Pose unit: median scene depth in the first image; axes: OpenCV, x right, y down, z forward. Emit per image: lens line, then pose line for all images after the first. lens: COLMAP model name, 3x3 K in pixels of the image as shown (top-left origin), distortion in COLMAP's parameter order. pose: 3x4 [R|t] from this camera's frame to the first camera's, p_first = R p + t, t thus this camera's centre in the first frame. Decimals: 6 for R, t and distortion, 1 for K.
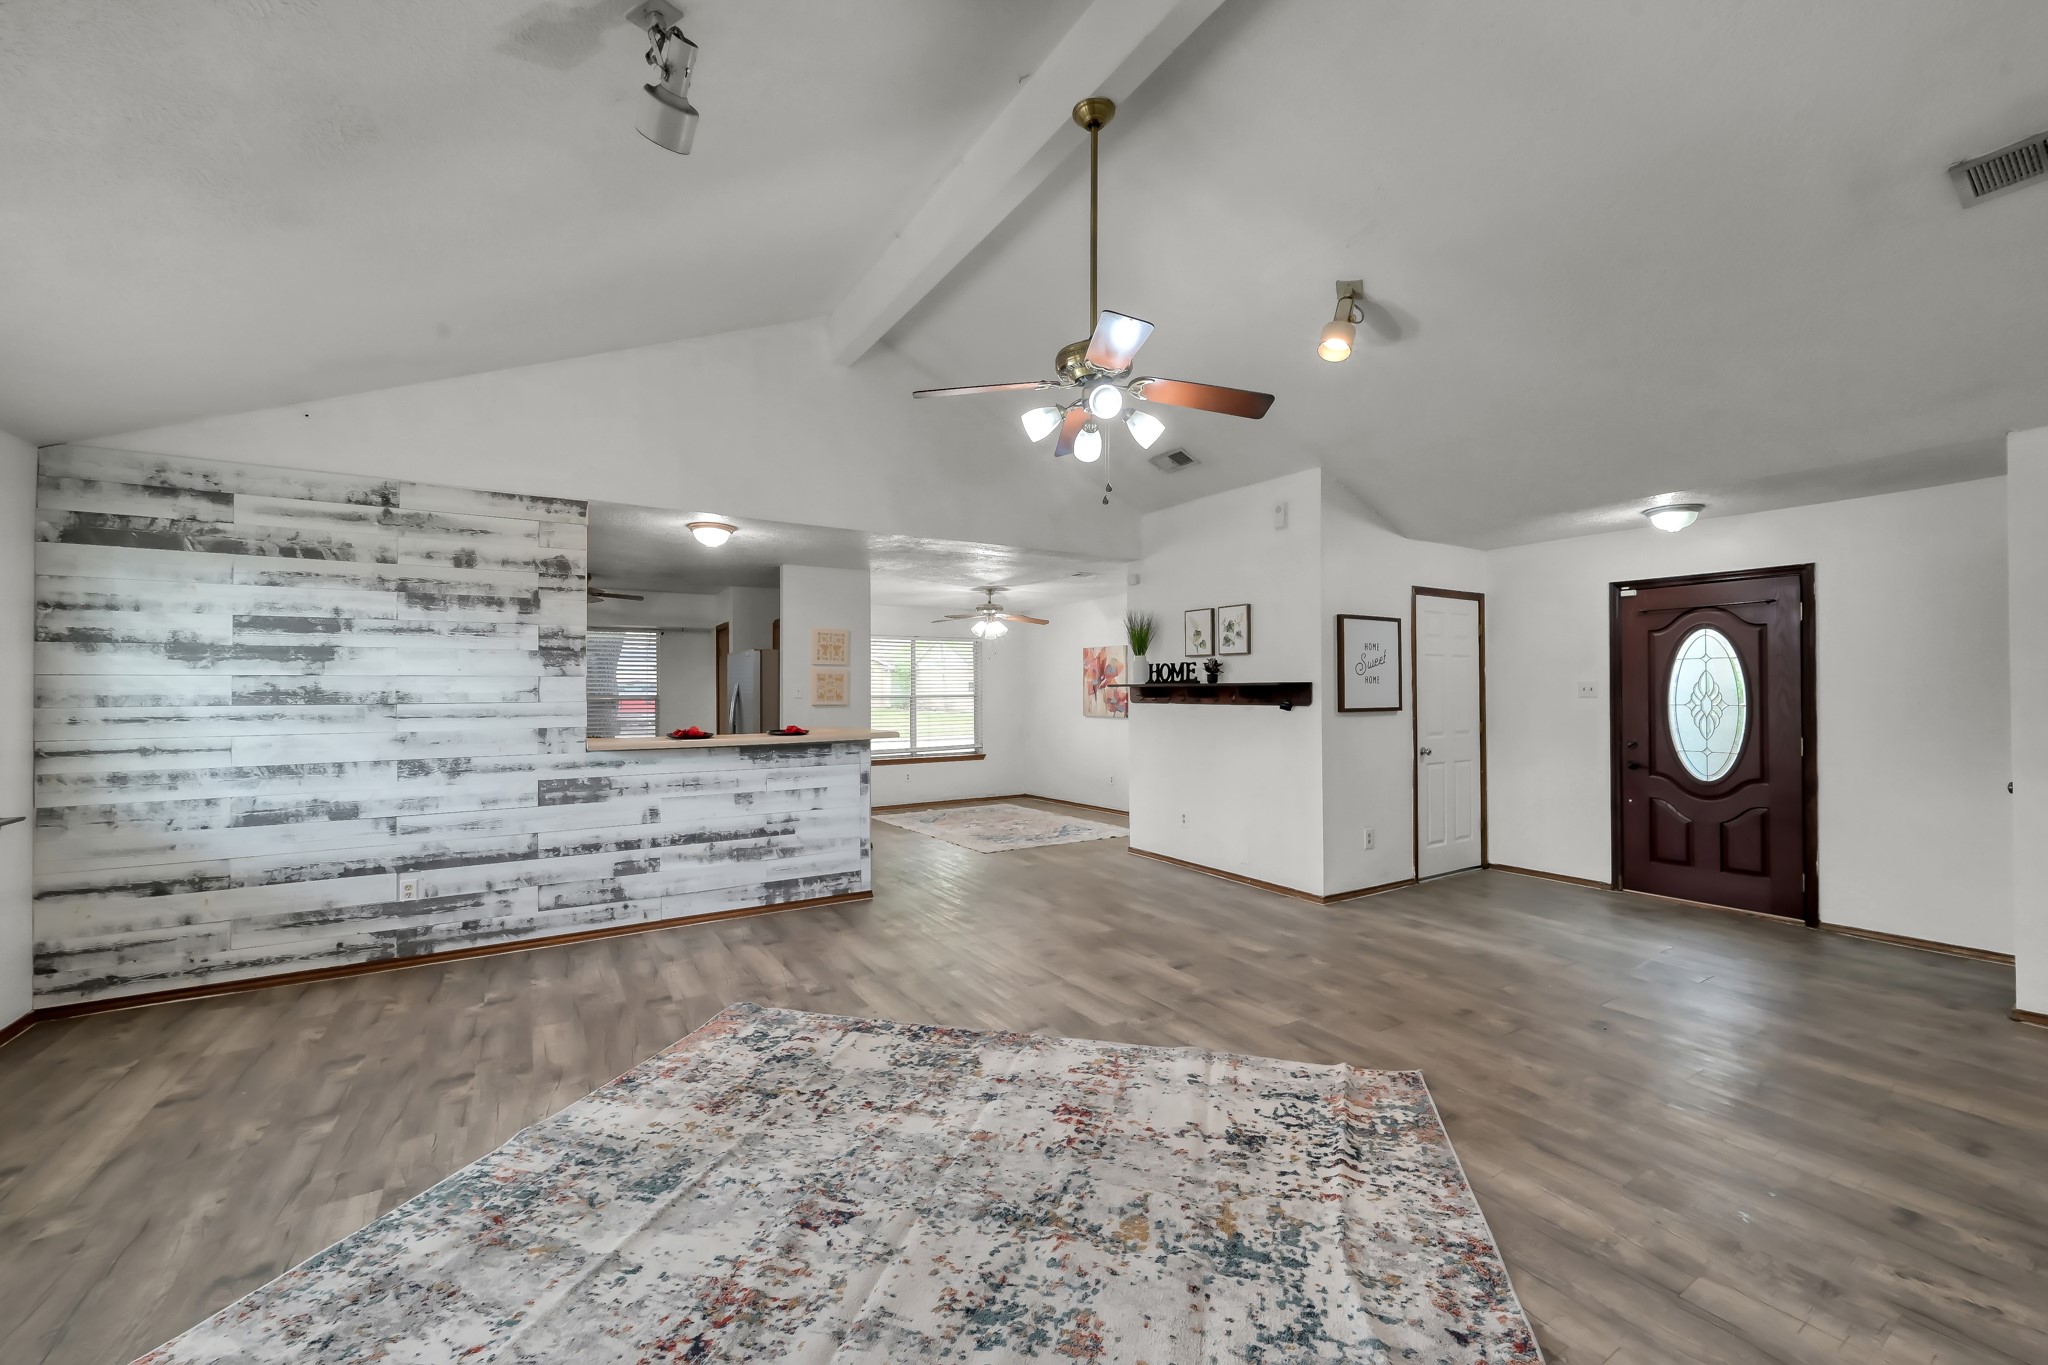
lens RADIAL K [[803.4, 0, 1033.8], [0, 803.4, 690.3], [0, 0, 1]] dist [-0.003307, 0.000029]
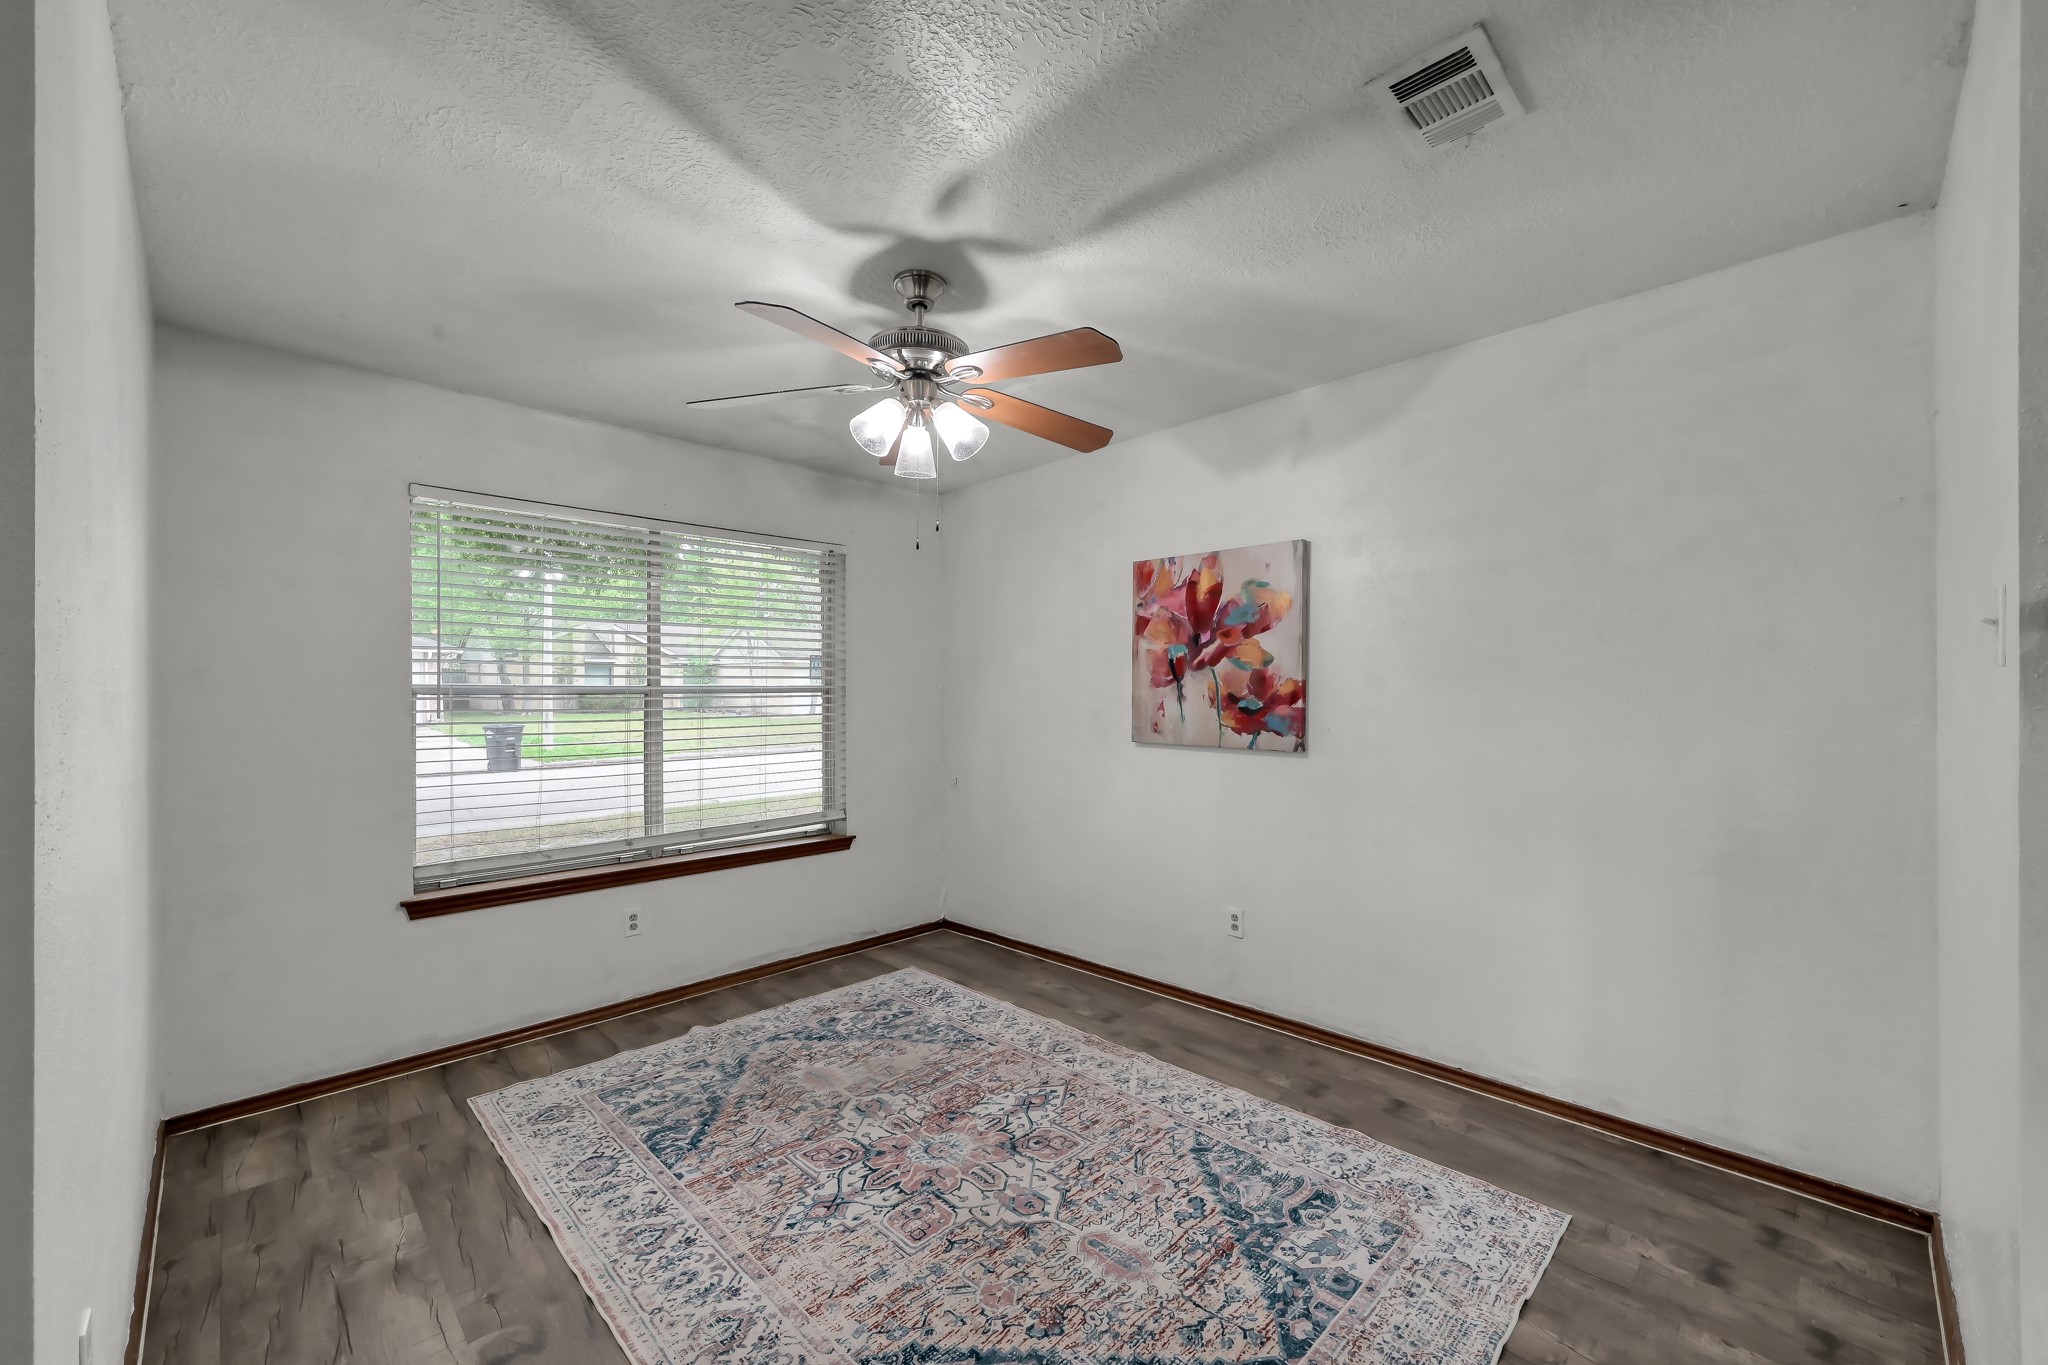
lens RADIAL K [[824.2, 0, 1006.8], [0, 824.2, 682.6], [0, 0, 1]] dist [0.002805, -0.000009]
pose [[0.979535, 0.007723, 0.201124, -0.216126], [-0.006045, 0.999942, -0.008957, 0.022687], [-0.201182, 0.007558, 0.979525, 1.861212]]
